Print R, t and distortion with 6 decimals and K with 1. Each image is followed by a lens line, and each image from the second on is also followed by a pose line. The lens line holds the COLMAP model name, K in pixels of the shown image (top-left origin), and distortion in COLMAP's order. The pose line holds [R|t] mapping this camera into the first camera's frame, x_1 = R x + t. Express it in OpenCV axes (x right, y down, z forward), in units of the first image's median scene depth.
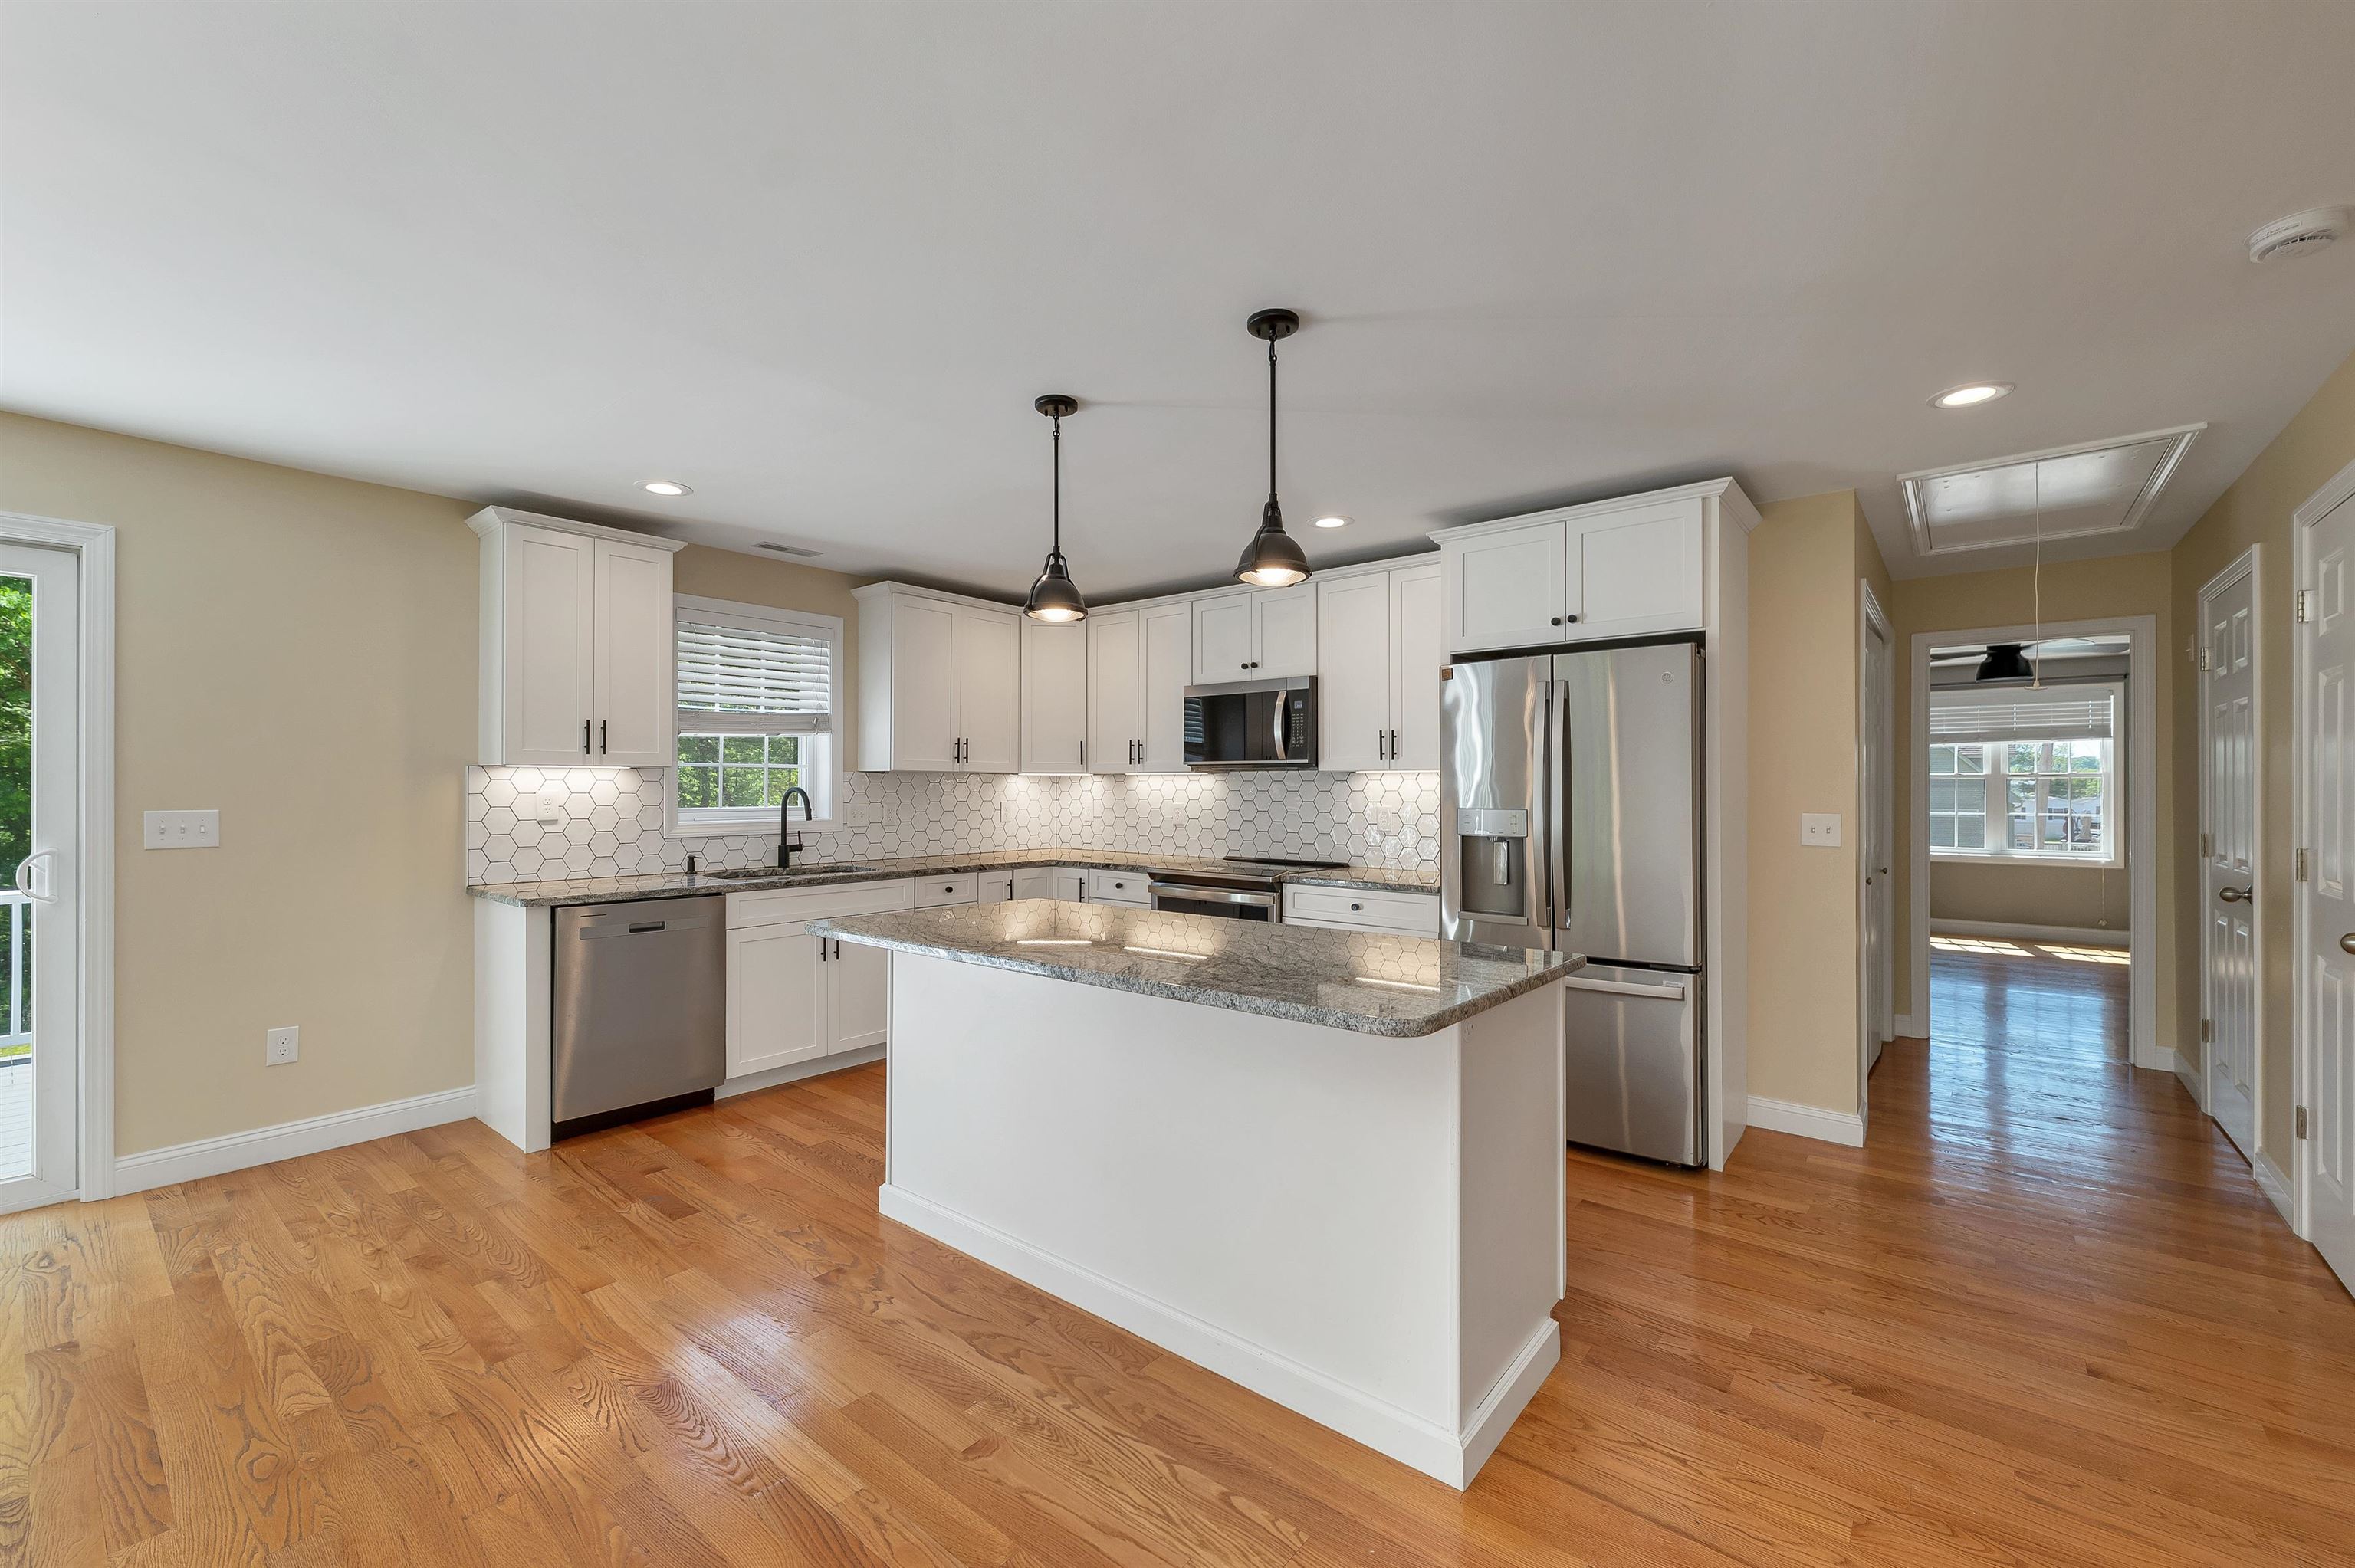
lens RADIAL K [[960.1, 0, 1177.5], [0, 960.1, 784.0], [0, 0, 1]] dist [-0.001042, -0.000122]
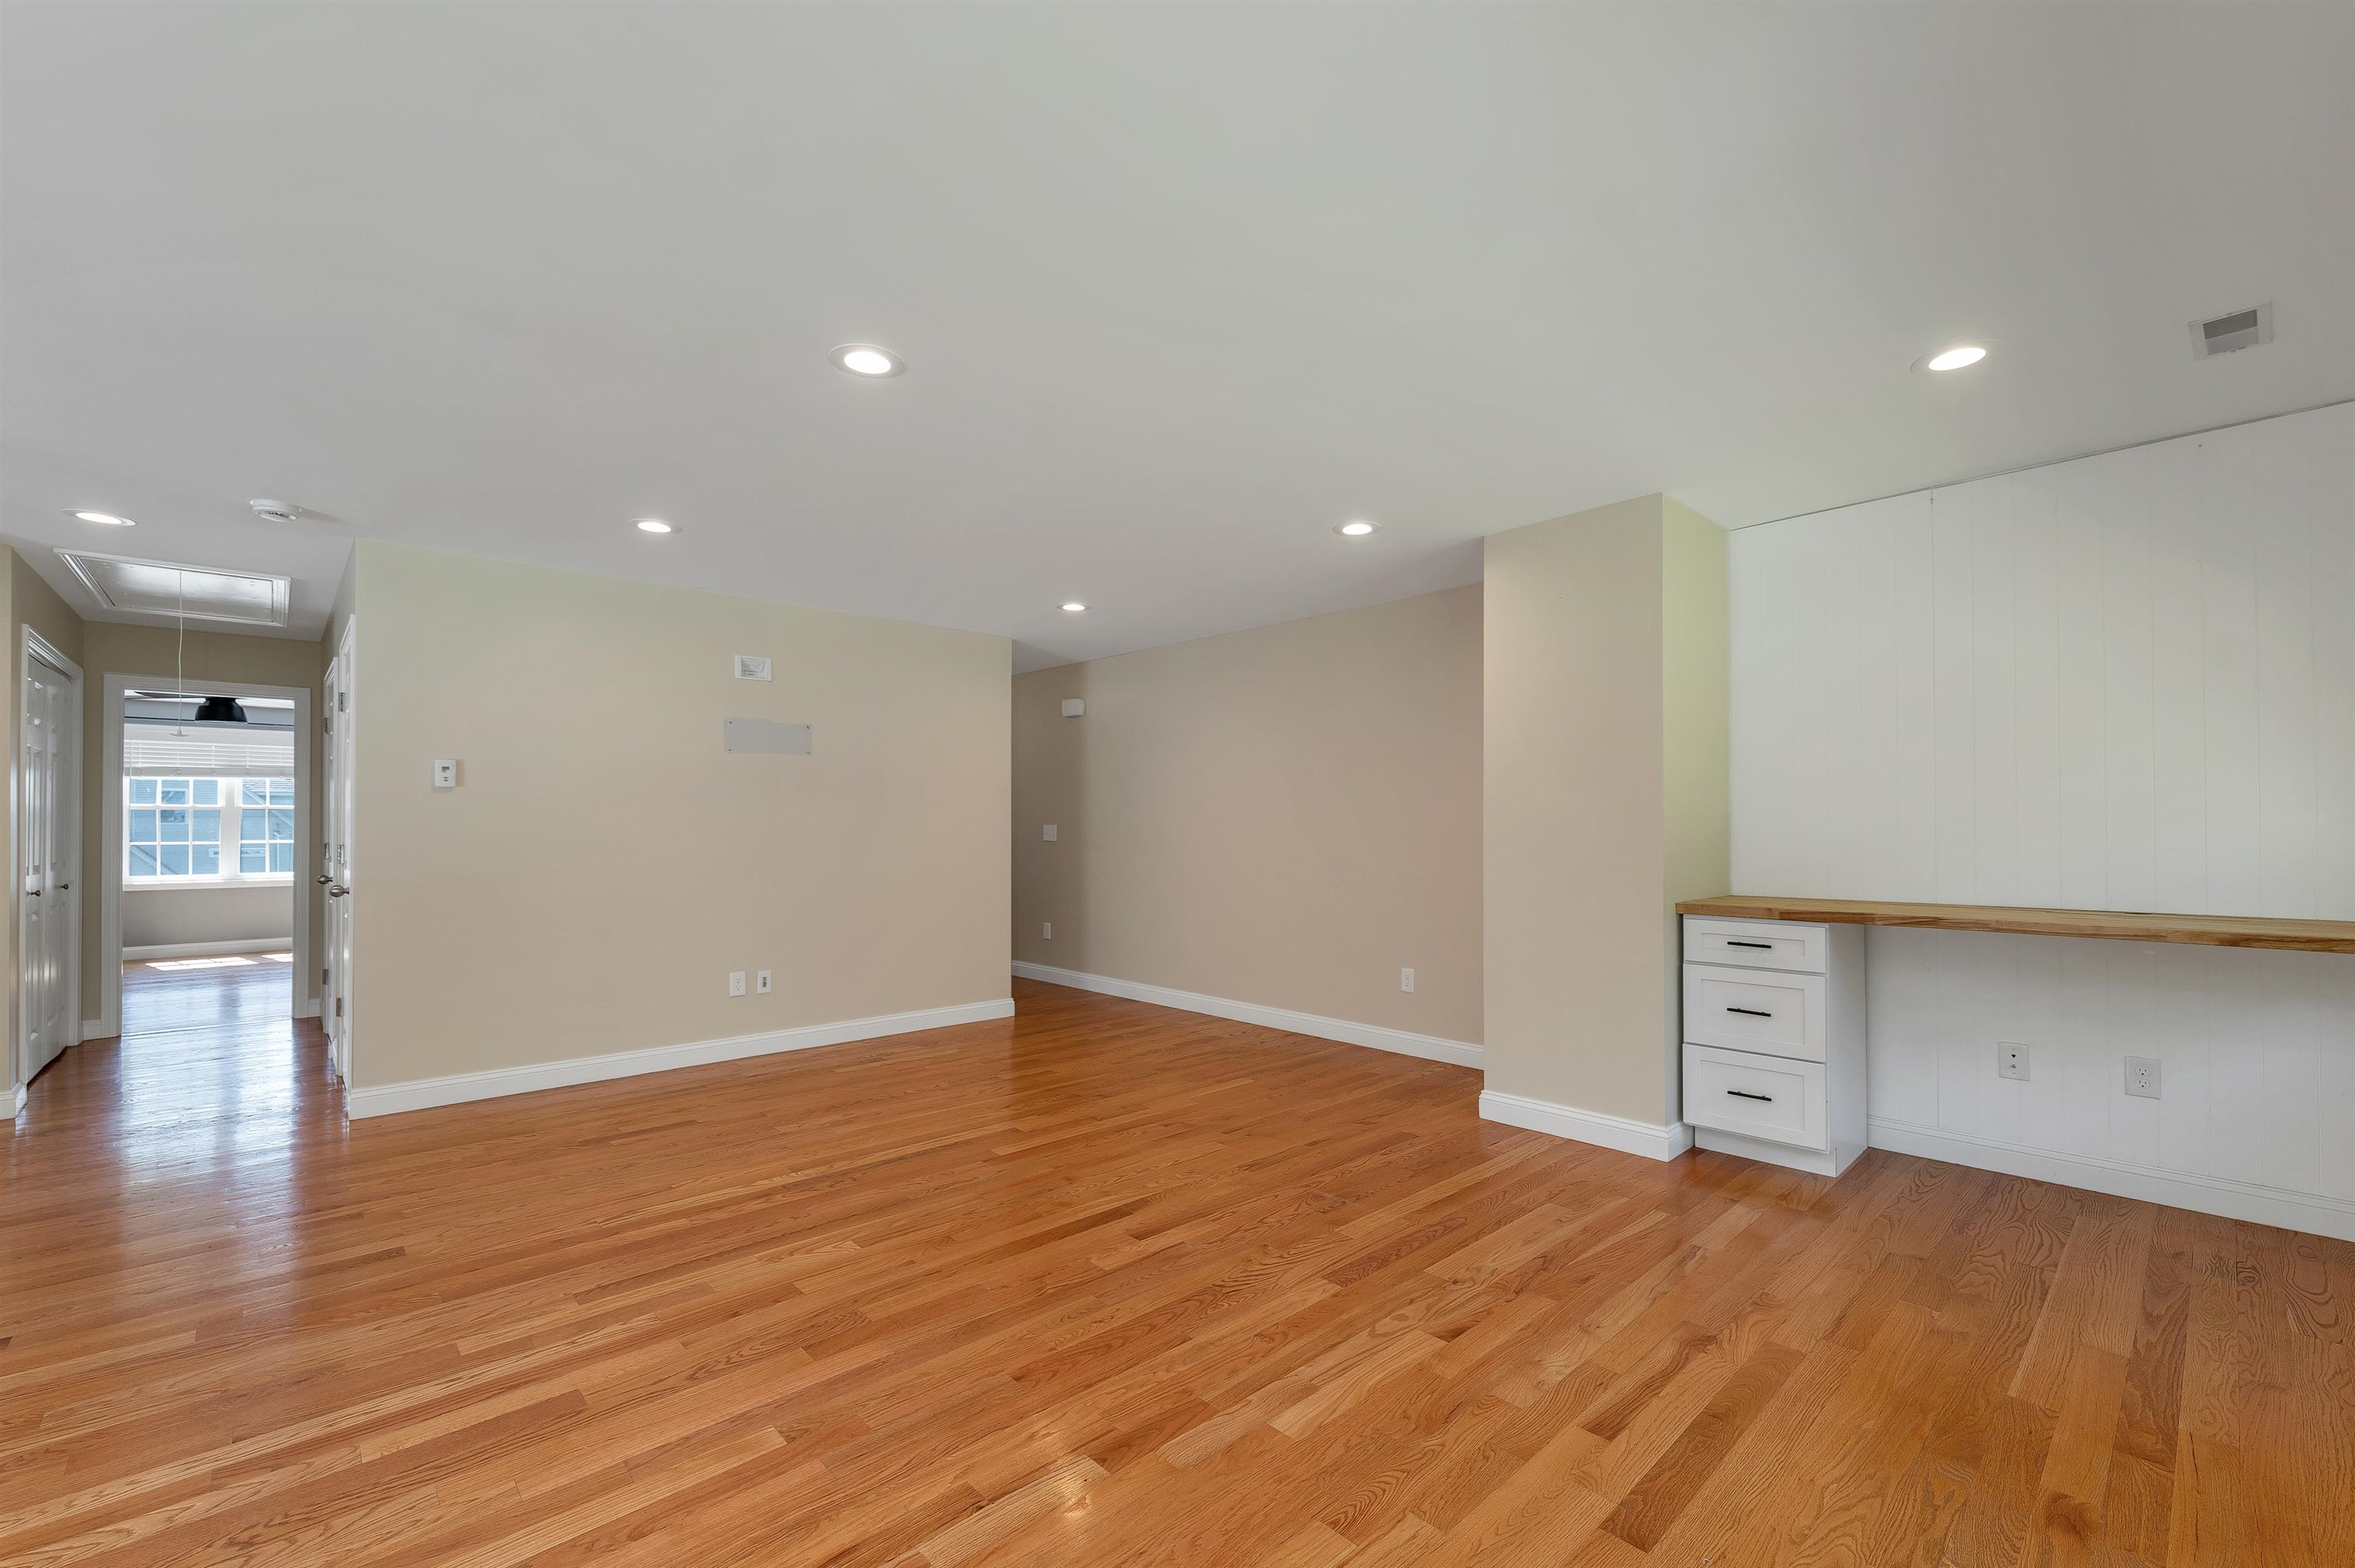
lens RADIAL K [[979.5, 0, 1173.9], [0, 979.5, 813.0], [0, 0, 1]] dist [0.001802, 0.000133]
pose [[0.139196, 0.012908, 0.990181, -0.197777], [-0.001704, 0.999917, -0.012795, 0.018066], [-0.990263, 0.000093, 0.139206, -0.404315]]
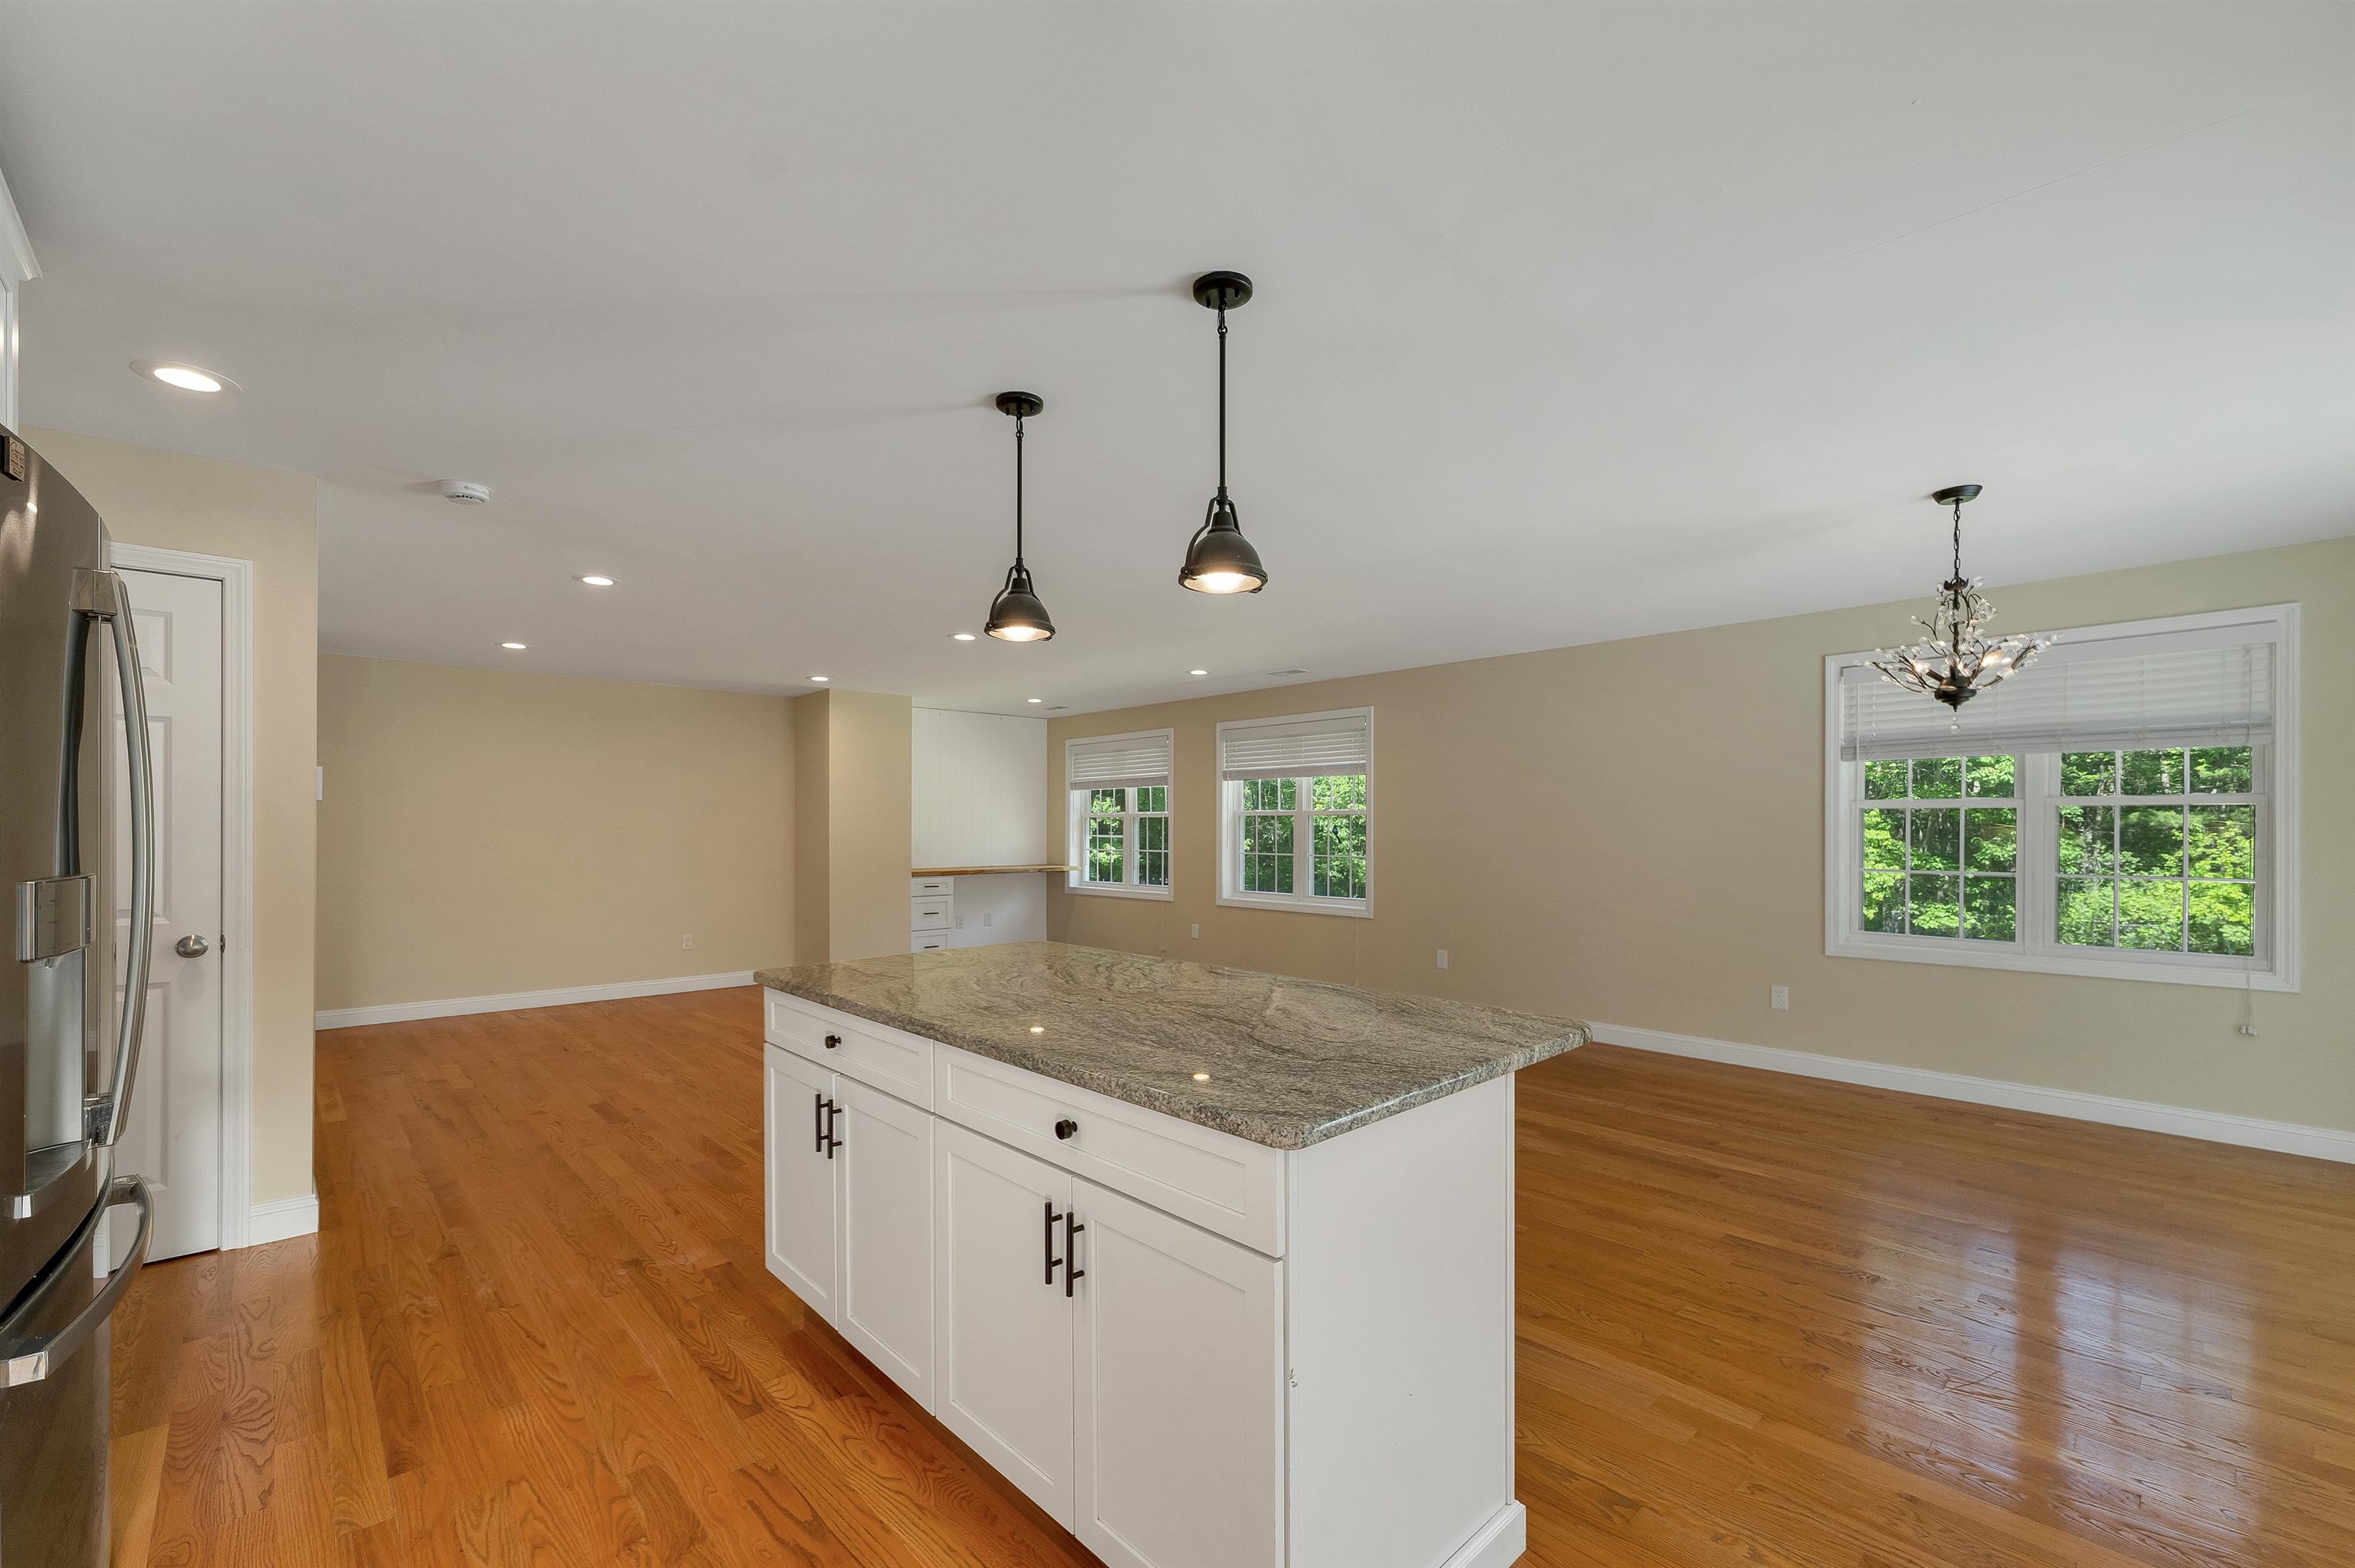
lens RADIAL K [[984.1, 0, 1185.5], [0, 984.1, 827.4], [0, 0, 1]] dist [0.001502, 0.000002]
pose [[-0.991353, -0.000119, 0.131225, -0.117215], [-0.000823, 0.999986, -0.005307, 0.006268], [-0.131223, -0.005369, -0.991338, 1.016412]]
